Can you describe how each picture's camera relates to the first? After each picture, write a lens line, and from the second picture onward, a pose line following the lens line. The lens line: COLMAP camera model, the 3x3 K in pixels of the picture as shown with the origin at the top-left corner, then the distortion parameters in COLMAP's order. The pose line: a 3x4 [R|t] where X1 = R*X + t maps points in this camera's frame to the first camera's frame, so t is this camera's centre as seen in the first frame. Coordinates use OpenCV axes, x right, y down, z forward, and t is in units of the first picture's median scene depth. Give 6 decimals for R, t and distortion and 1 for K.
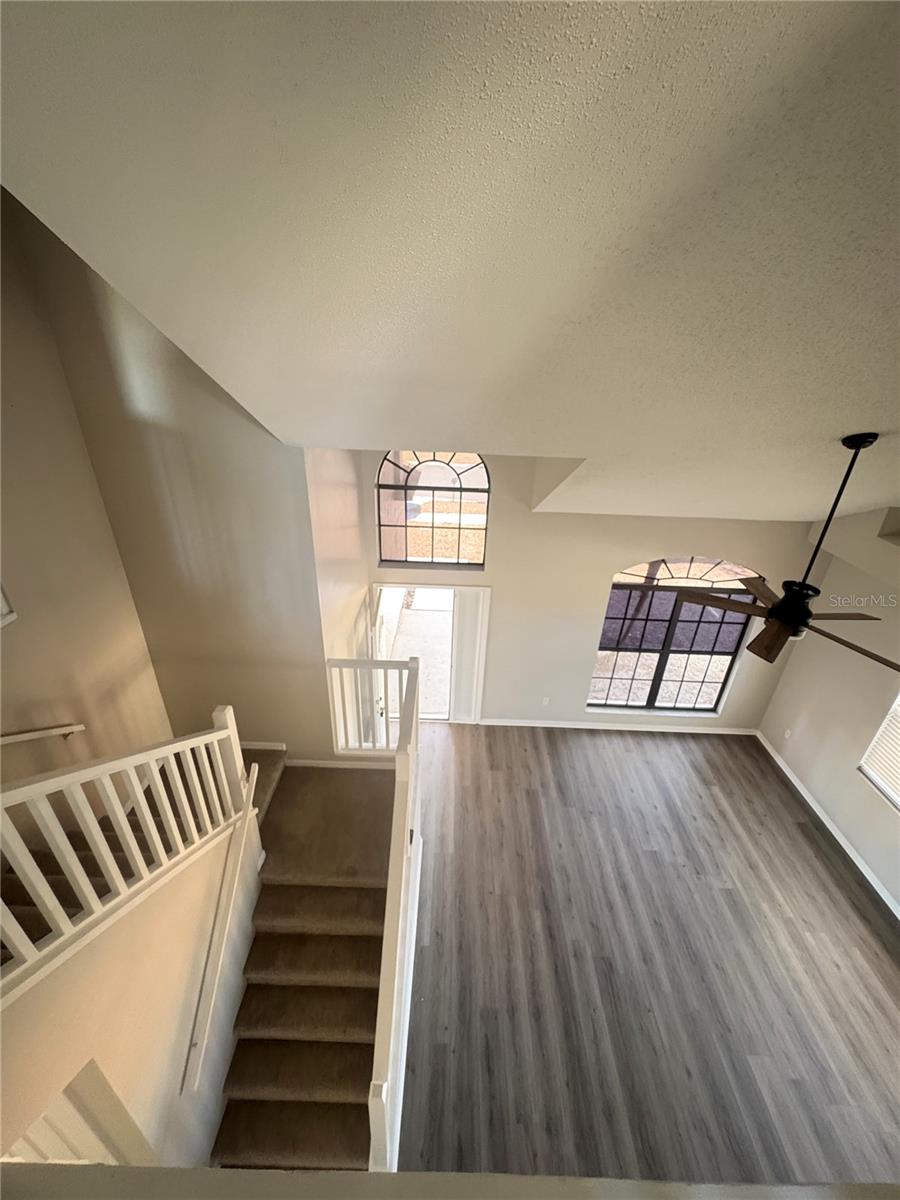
lens RADIAL K [[476.6, 0, 451.5], [0, 476.6, 599.3], [0, 0, 1]] dist [0.000971, -0.000211]
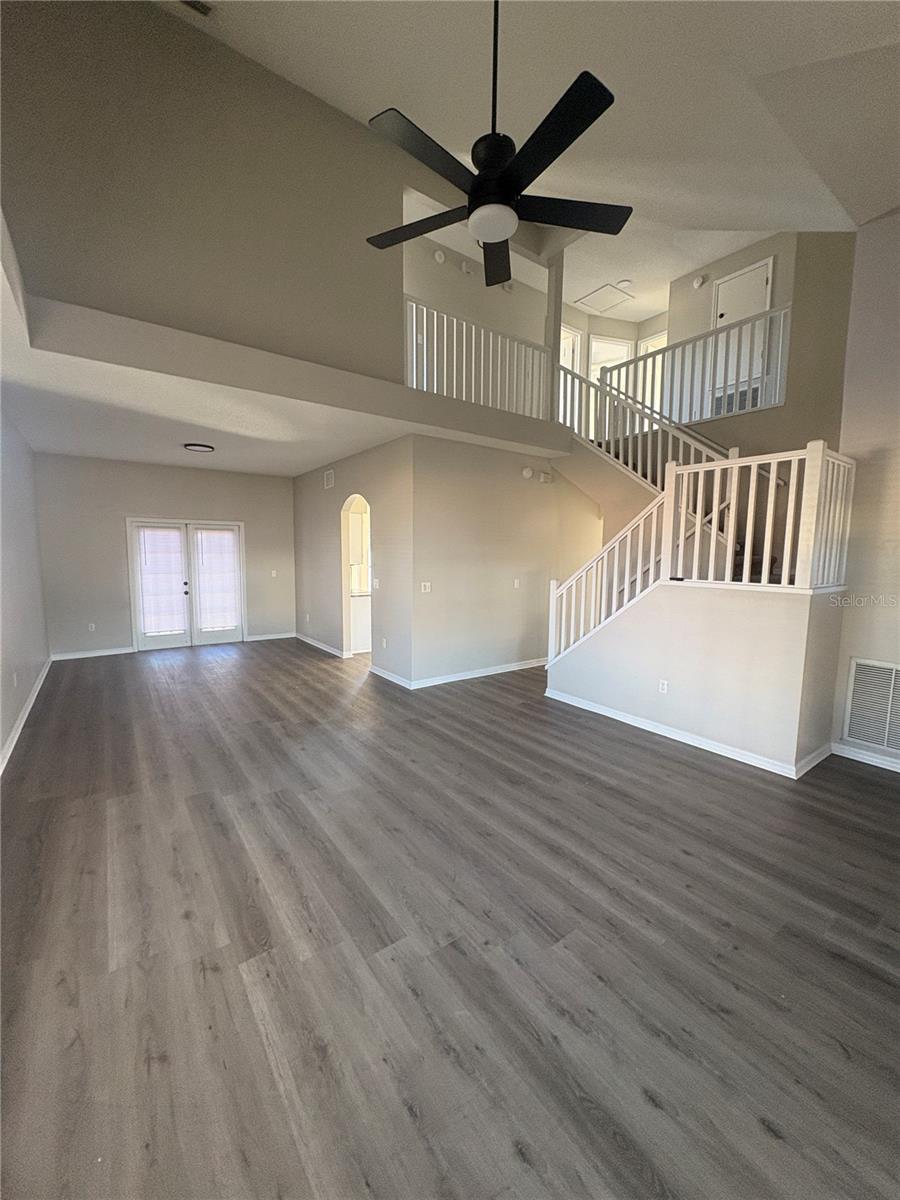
lens RADIAL K [[476.6, 0, 451.5], [0, 476.6, 599.3], [0, 0, 1]] dist [0.000971, -0.000211]
pose [[-0.797980, 0.017376, -0.602433, 0.837690], [-0.305179, 0.850310, 0.428764, 0.177587], [0.519705, 0.525995, -0.673228, 1.239925]]
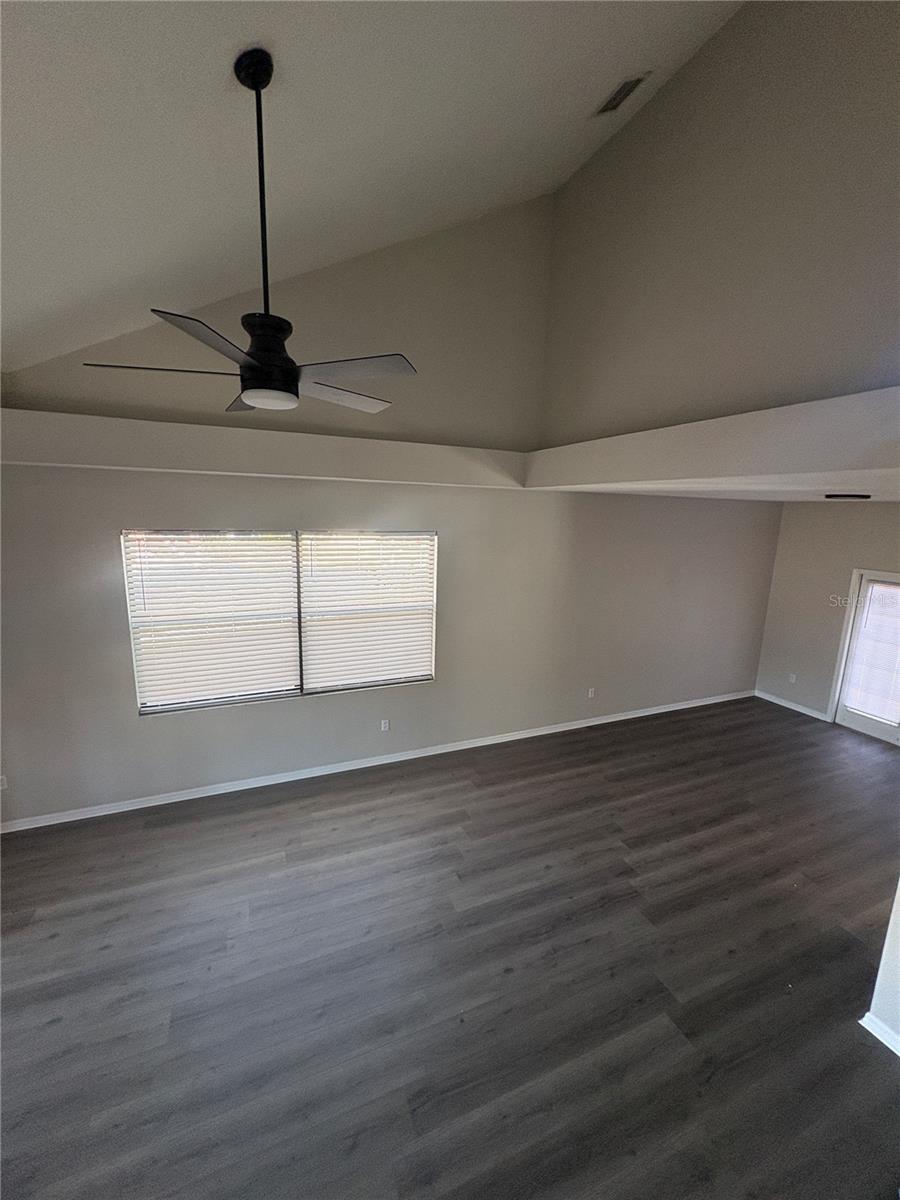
lens RADIAL K [[476.6, 0, 451.5], [0, 476.6, 599.3], [0, 0, 1]] dist [0.000971, -0.000211]
pose [[-0.400395, -0.216644, 0.890365, -0.035353], [0.376530, 0.846935, 0.375401, 0.100348], [-0.835410, 0.485557, -0.257536, 0.783459]]
